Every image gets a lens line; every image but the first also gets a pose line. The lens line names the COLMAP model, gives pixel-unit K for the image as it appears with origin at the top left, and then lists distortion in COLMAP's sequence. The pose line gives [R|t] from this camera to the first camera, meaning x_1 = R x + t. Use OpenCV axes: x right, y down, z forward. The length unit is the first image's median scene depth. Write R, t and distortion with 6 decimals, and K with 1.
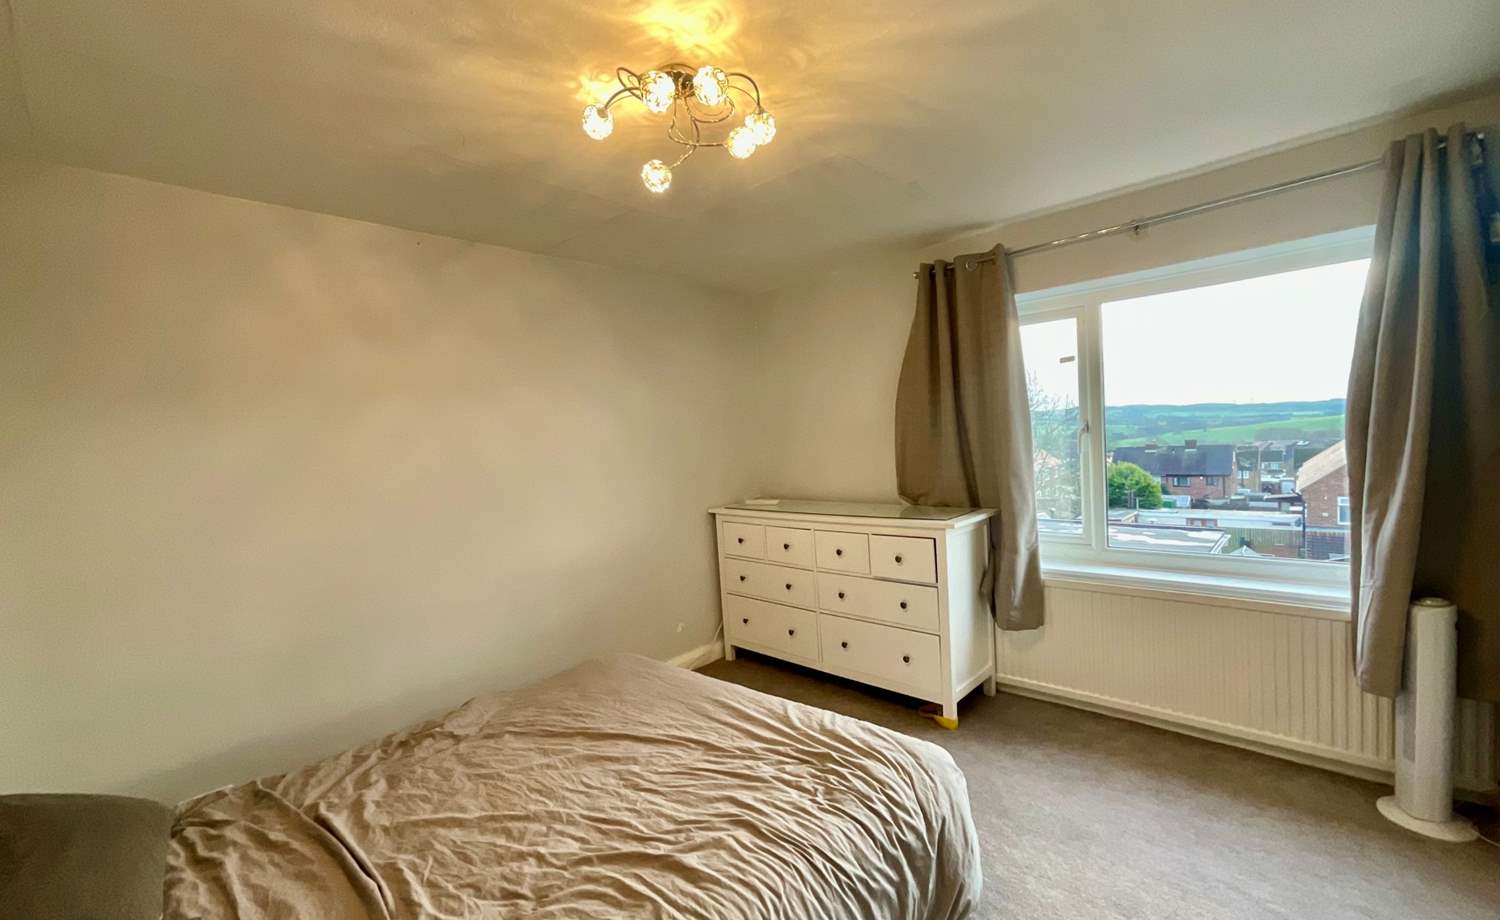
lens RADIAL K [[609.4, 0, 740.2], [0, 609.4, 461.1], [0, 0, 1]] dist [0.000206, 0.000500]
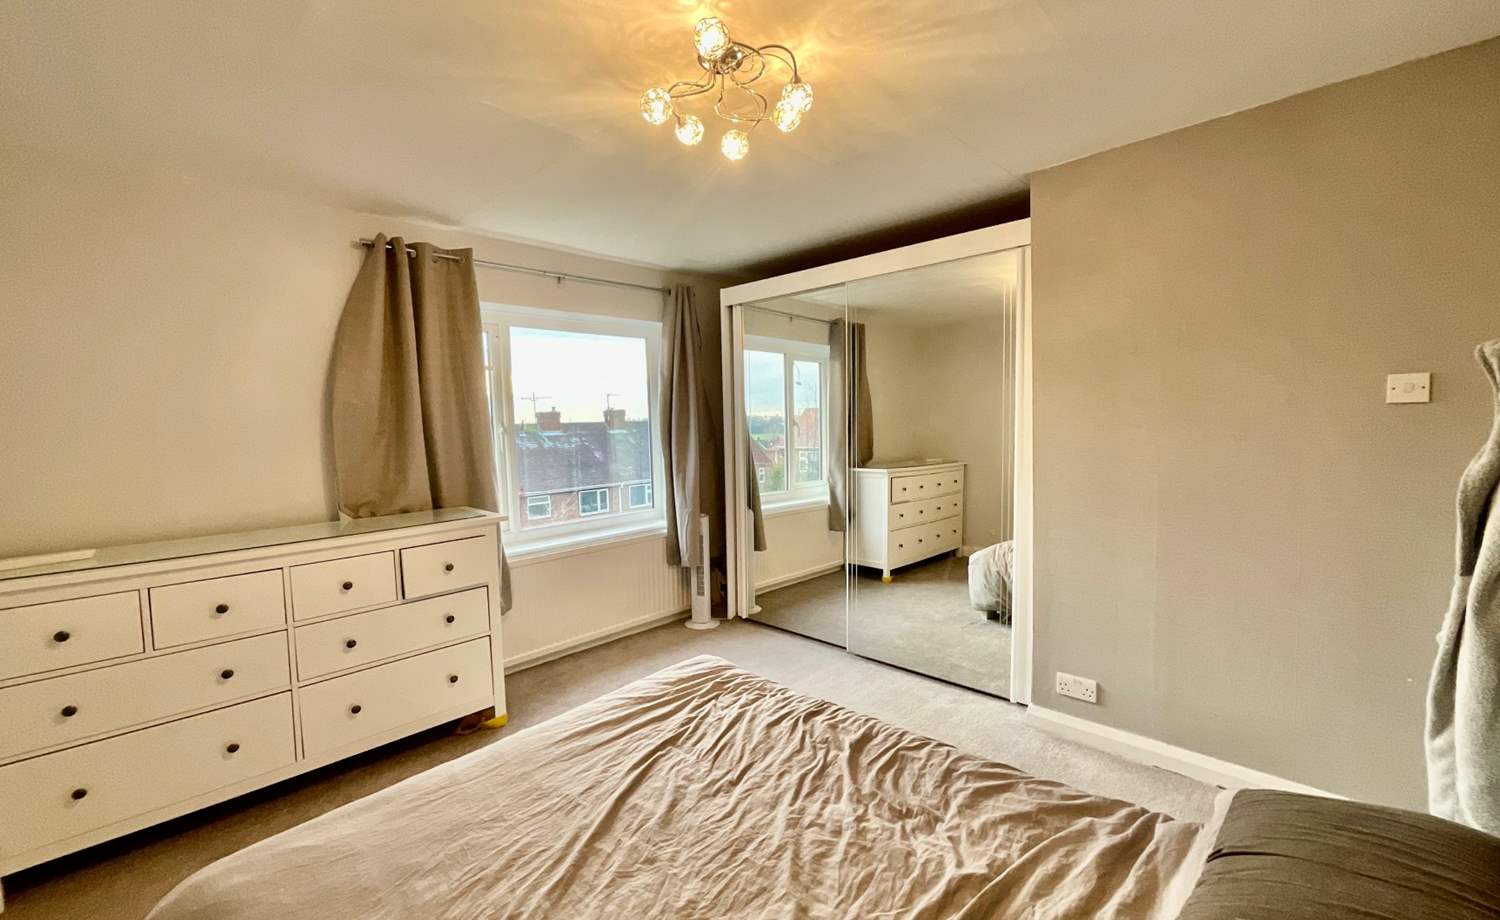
lens RADIAL K [[609.4, 0, 753.1], [0, 609.4, 463.7], [0, 0, 1]] dist [0.000206, 0.000500]
pose [[0.011078, -0.016026, 0.999810, -0.948793], [0.069787, 0.997446, 0.015215, 0.041444], [-0.997500, 0.069605, 0.012168, 0.818697]]
